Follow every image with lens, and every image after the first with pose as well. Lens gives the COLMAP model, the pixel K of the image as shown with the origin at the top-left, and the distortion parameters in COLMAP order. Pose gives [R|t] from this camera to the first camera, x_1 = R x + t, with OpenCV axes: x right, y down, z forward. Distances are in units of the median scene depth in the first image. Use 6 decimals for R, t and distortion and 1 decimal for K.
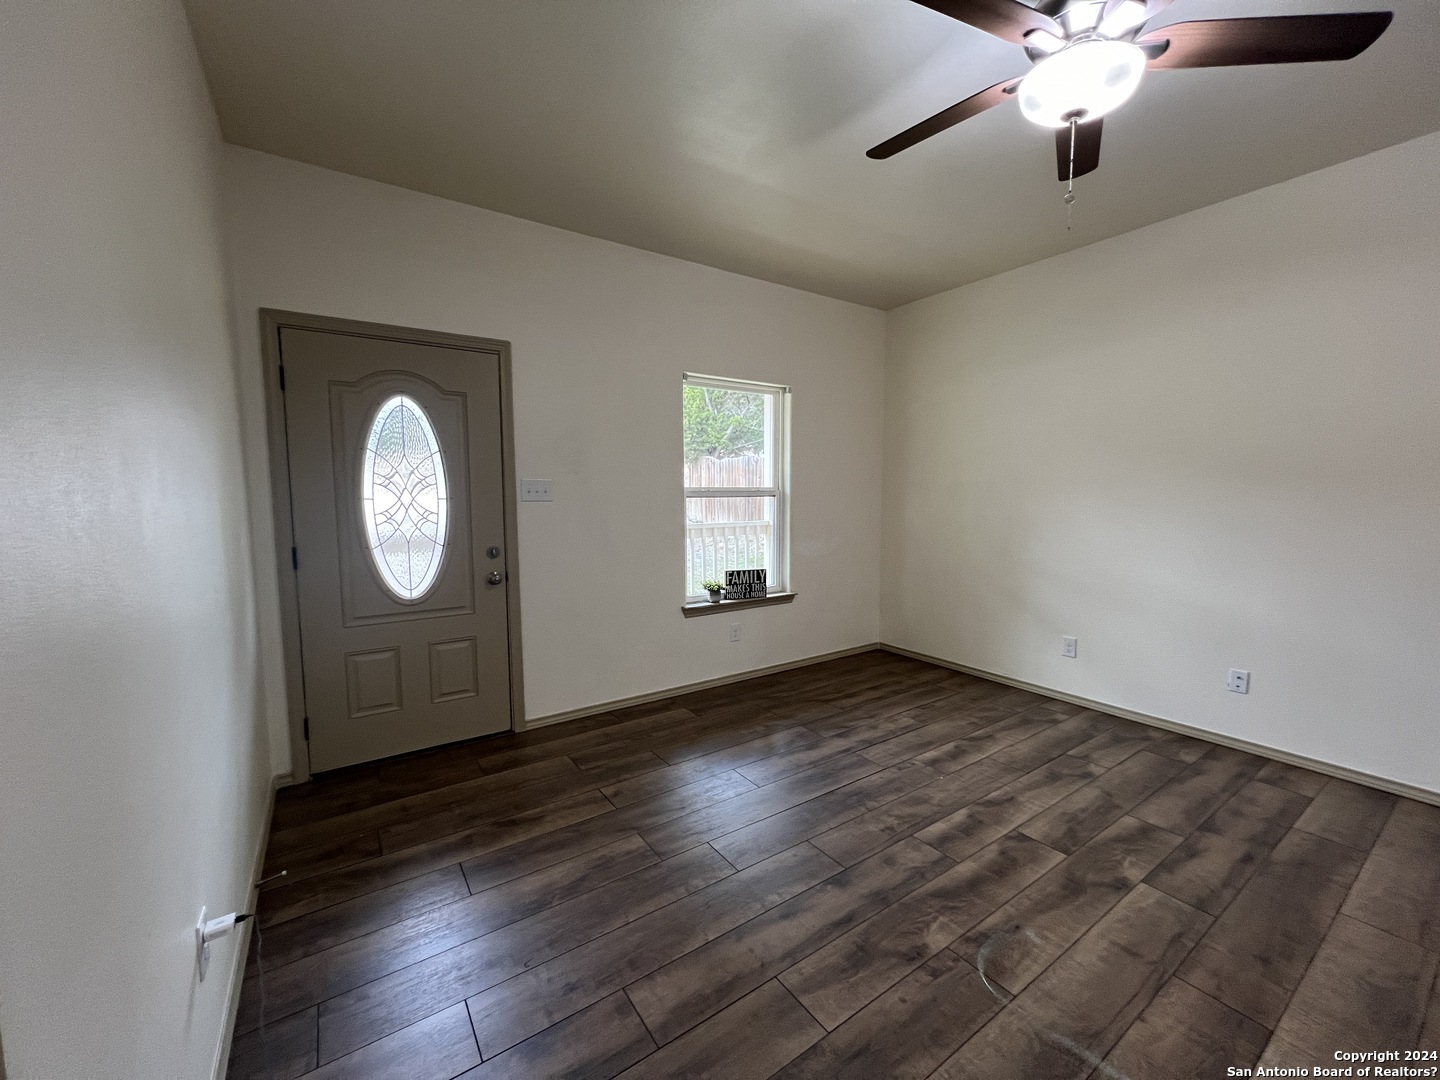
lens RADIAL K [[573.6, 0, 720.1], [0, 573.6, 544.2], [0, 0, 1]] dist [-0.000274, 0.000467]
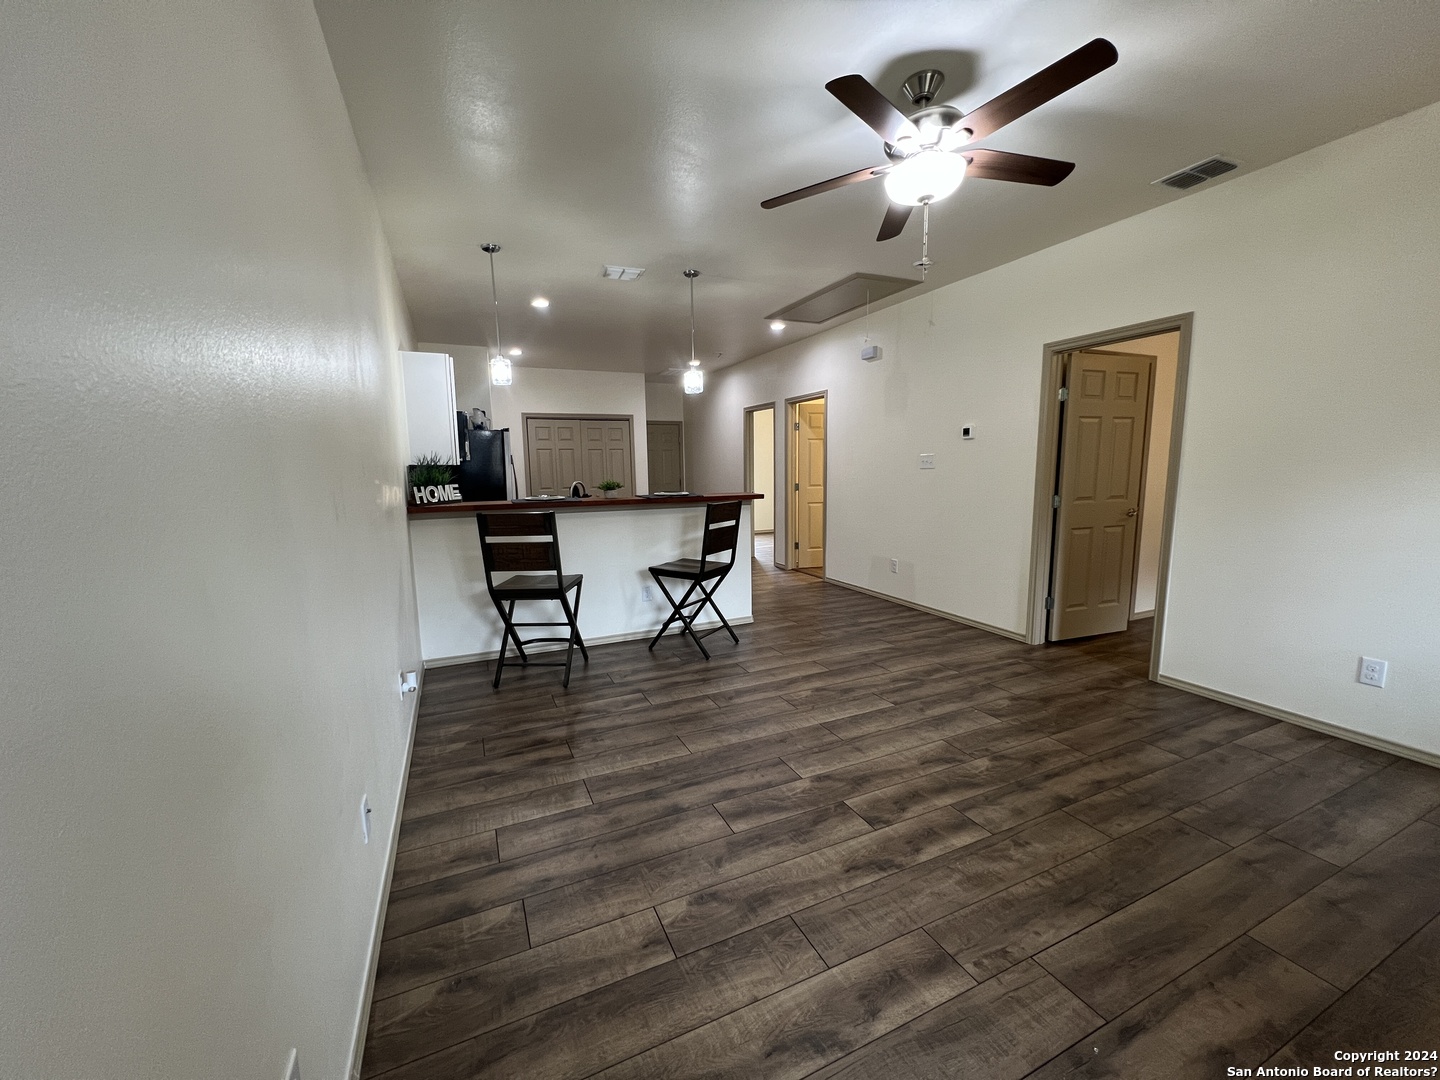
lens RADIAL K [[573.6, 0, 720.1], [0, 573.6, 544.2], [0, 0, 1]] dist [-0.000274, 0.000467]
pose [[-0.985532, -0.003019, 0.169463, 0.602654], [0.035735, 0.973664, 0.225169, -0.173488], [-0.165680, 0.227967, -0.959469, 1.822200]]
